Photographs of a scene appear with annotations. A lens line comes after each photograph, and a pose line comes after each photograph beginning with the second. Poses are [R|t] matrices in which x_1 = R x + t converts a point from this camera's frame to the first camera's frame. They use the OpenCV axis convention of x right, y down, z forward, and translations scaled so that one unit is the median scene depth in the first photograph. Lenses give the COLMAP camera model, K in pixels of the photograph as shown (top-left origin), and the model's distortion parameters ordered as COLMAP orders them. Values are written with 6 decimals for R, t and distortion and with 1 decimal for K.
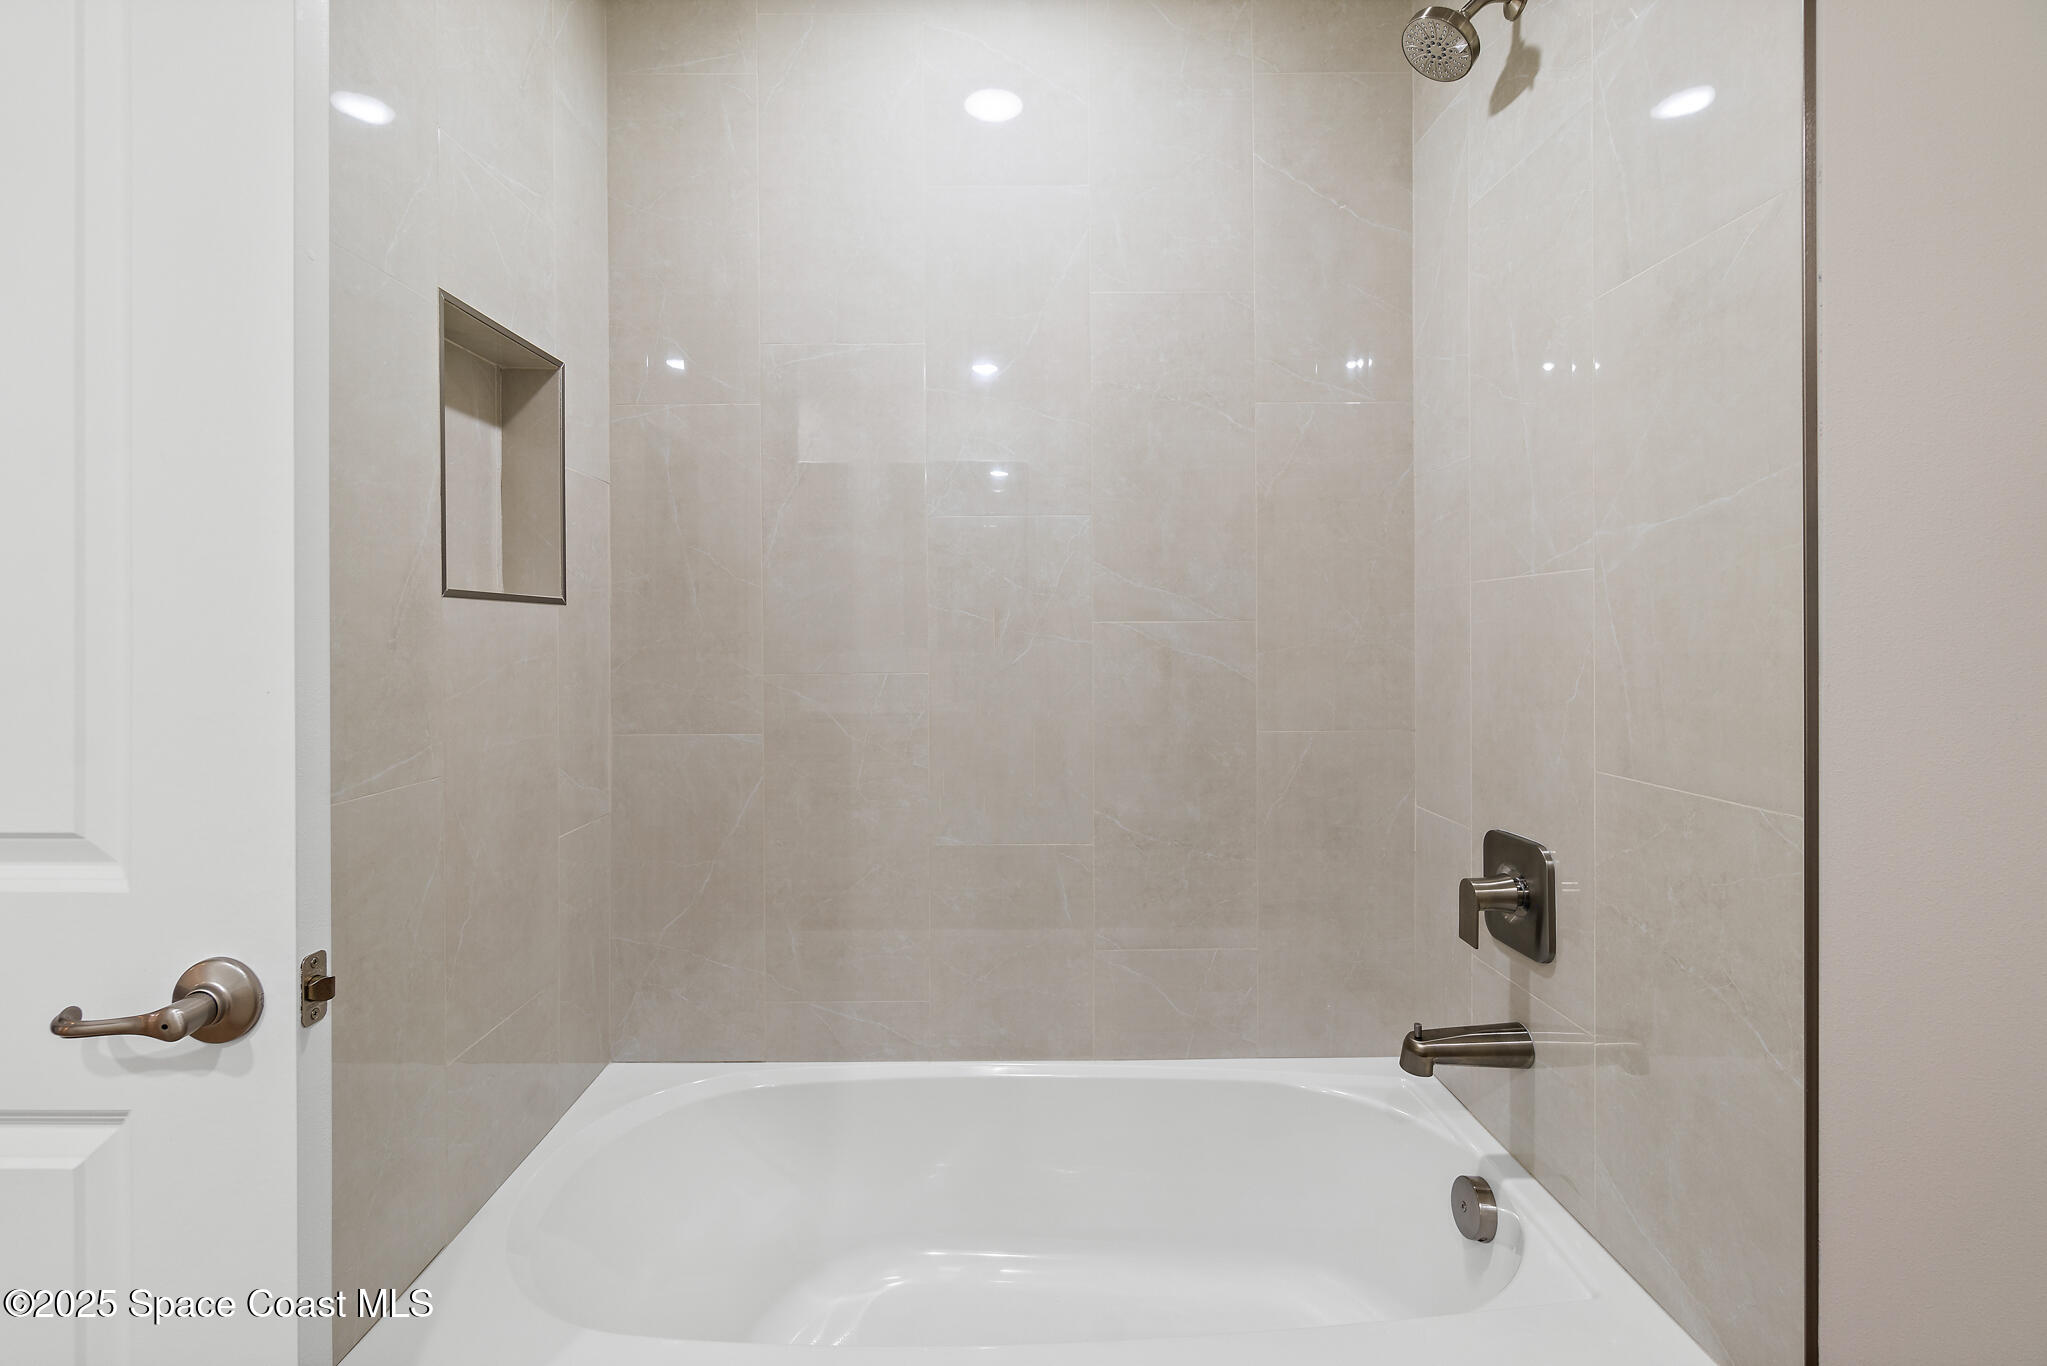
lens RADIAL K [[889.8, 0, 991.7], [0, 889.8, 643.1], [0, 0, 1]] dist [-0.007729, 0.003046]
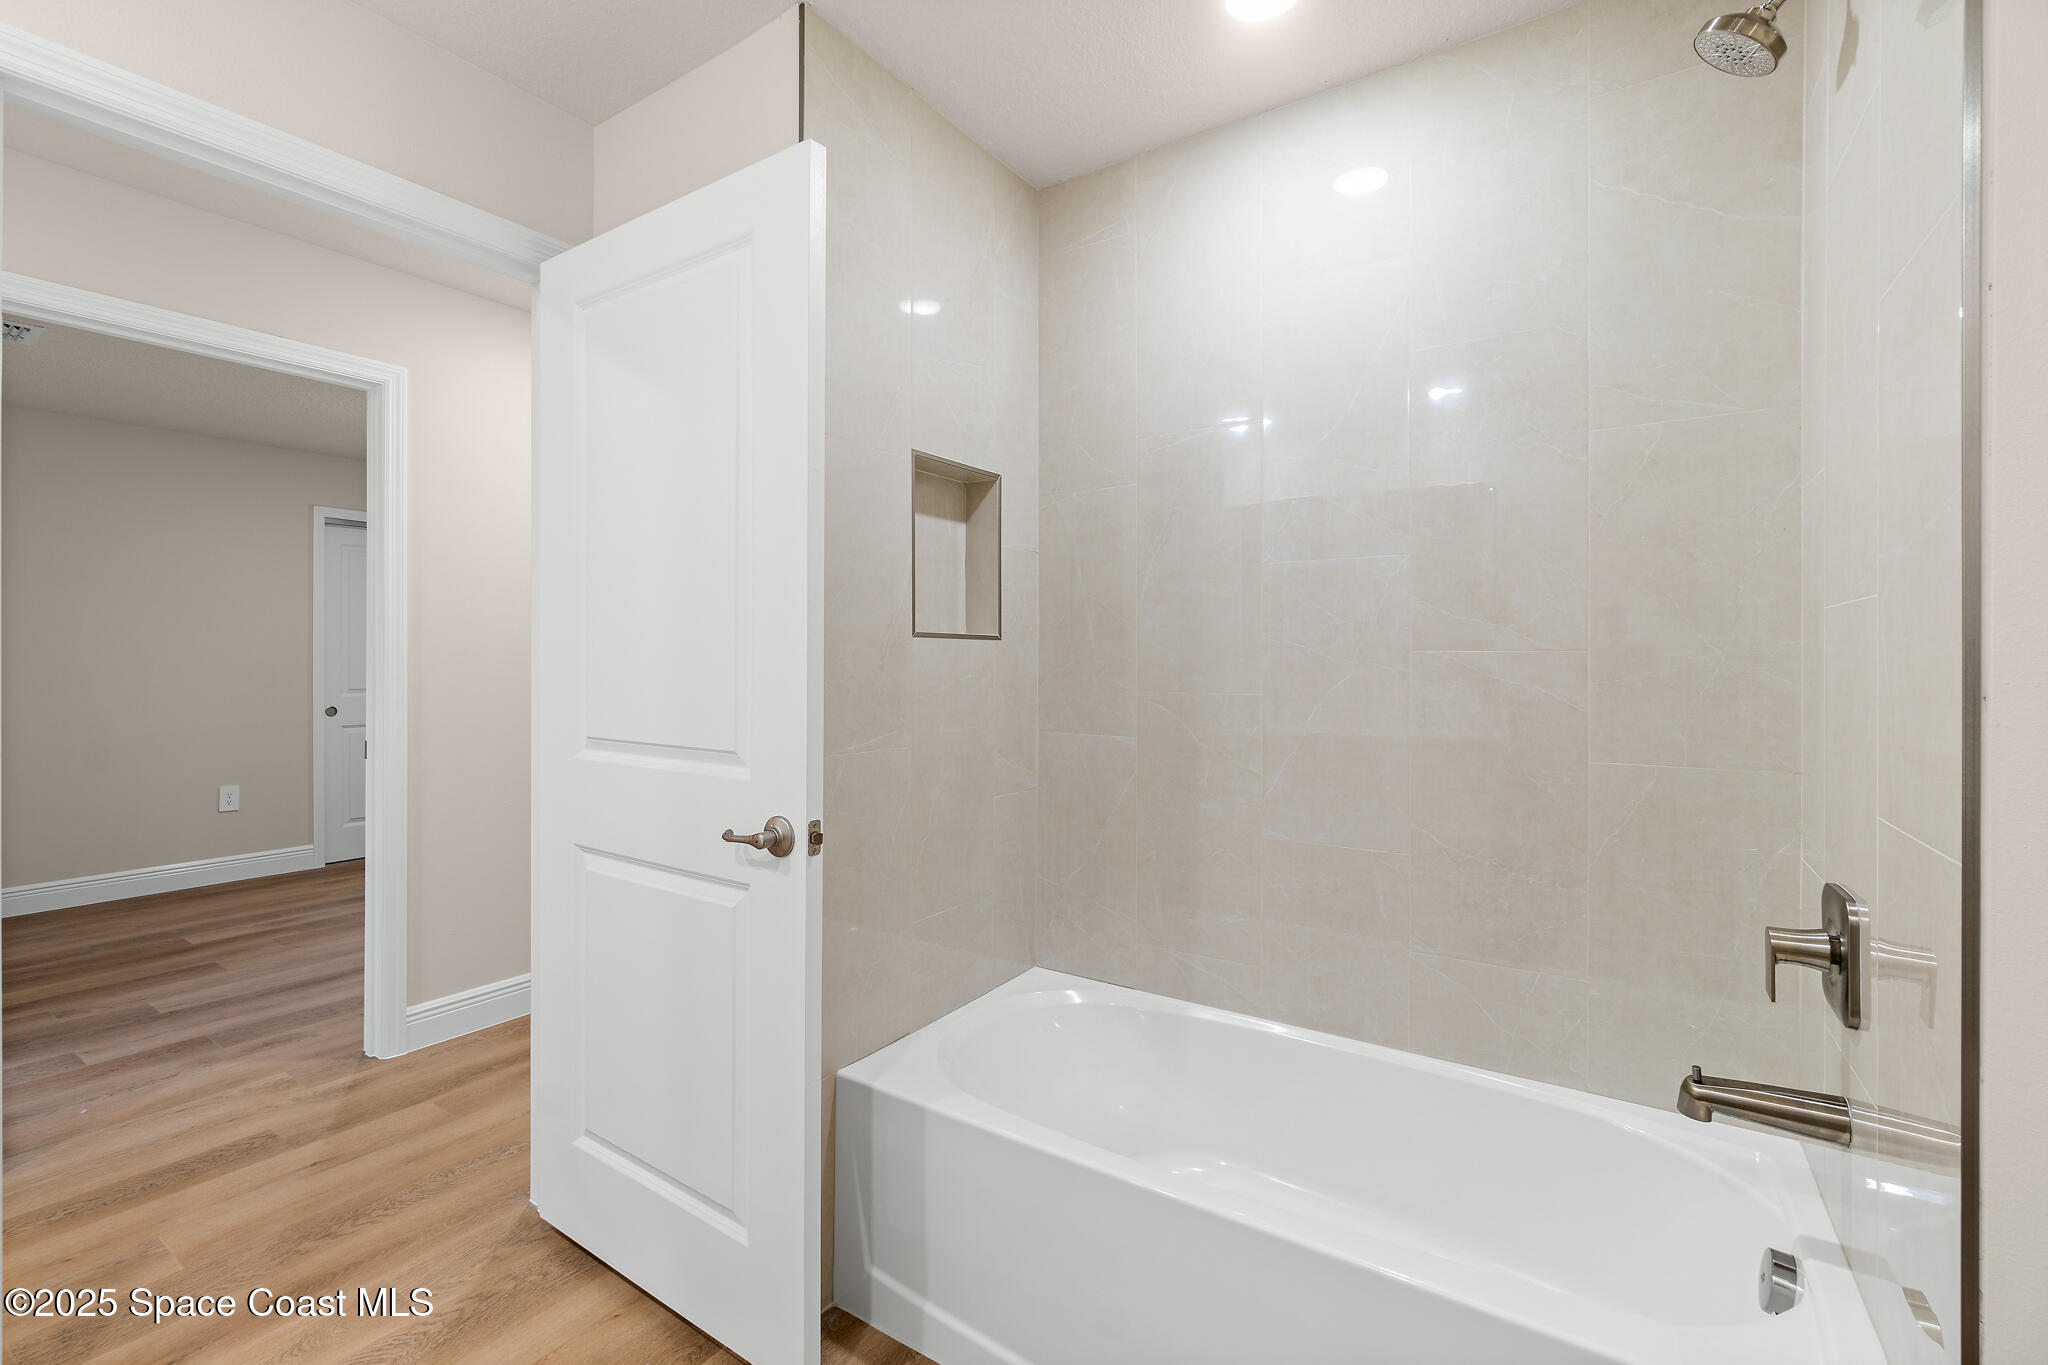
lens RADIAL K [[890.2, 0, 1015.4], [0, 890.2, 671.4], [0, 0, 1]] dist [-0.007729, 0.003046]
pose [[0.827512, 0.013407, -0.561288, 0.366523], [-0.011527, 0.999910, 0.006890, -0.001472], [0.561330, 0.000769, 0.827592, -0.201683]]
